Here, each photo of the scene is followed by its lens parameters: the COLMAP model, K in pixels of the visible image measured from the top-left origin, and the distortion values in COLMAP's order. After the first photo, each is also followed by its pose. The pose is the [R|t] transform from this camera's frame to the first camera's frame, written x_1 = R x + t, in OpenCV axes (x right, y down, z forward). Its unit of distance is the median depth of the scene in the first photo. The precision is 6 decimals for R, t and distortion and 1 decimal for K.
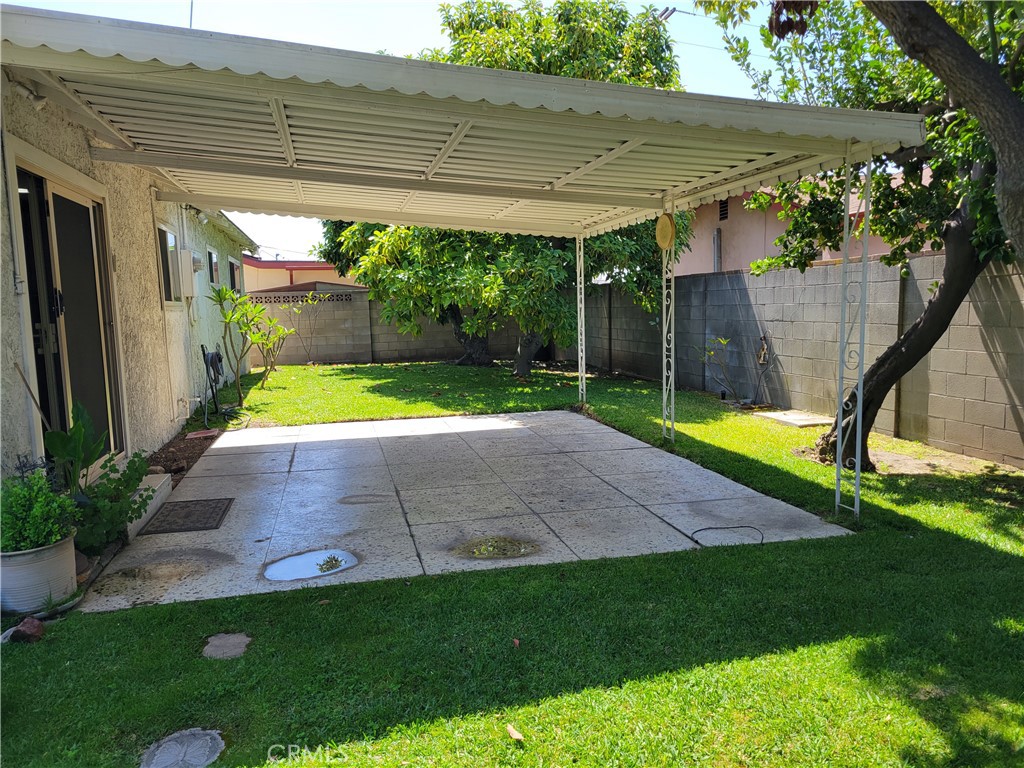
lens RADIAL K [[774.4, 0, 511.6], [0, 774.4, 390.3], [0, 0, 1]] dist [0.044489, 0.001064]
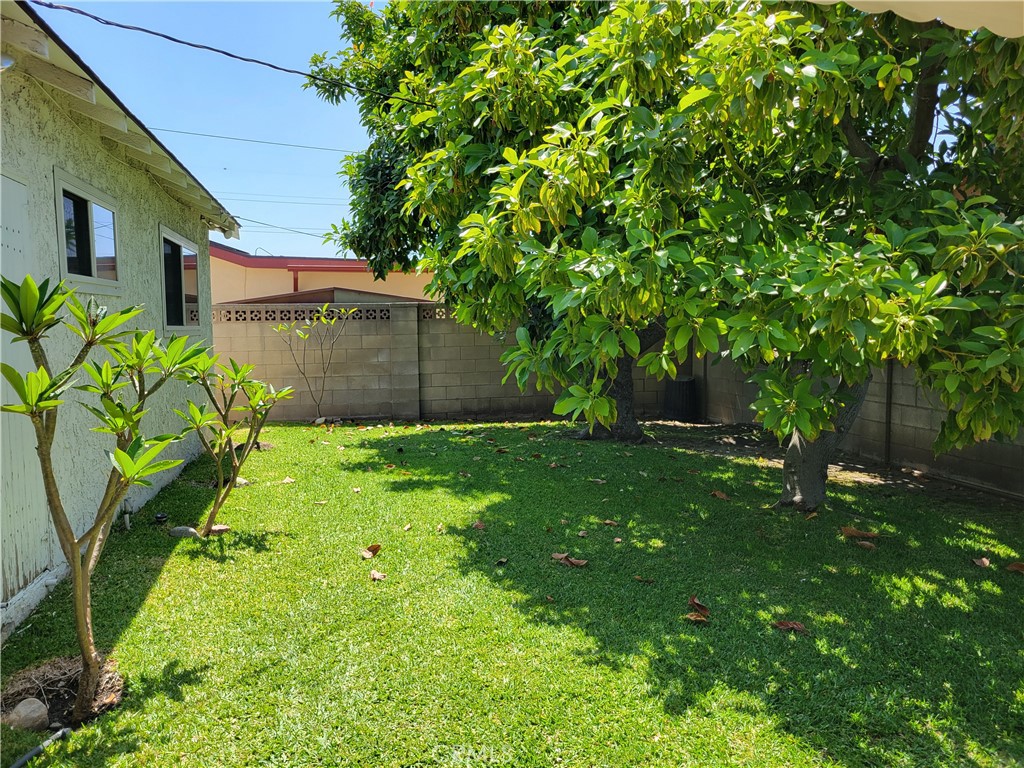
lens RADIAL K [[774.4, 0, 513.4], [0, 774.4, 381.0], [0, 0, 1]] dist [0.044489, 0.001064]
pose [[0.999759, 0.021095, -0.006022, -0.105357], [-0.021280, 0.999248, -0.032416, -0.049426], [0.005334, 0.032536, 0.999456, 0.390787]]
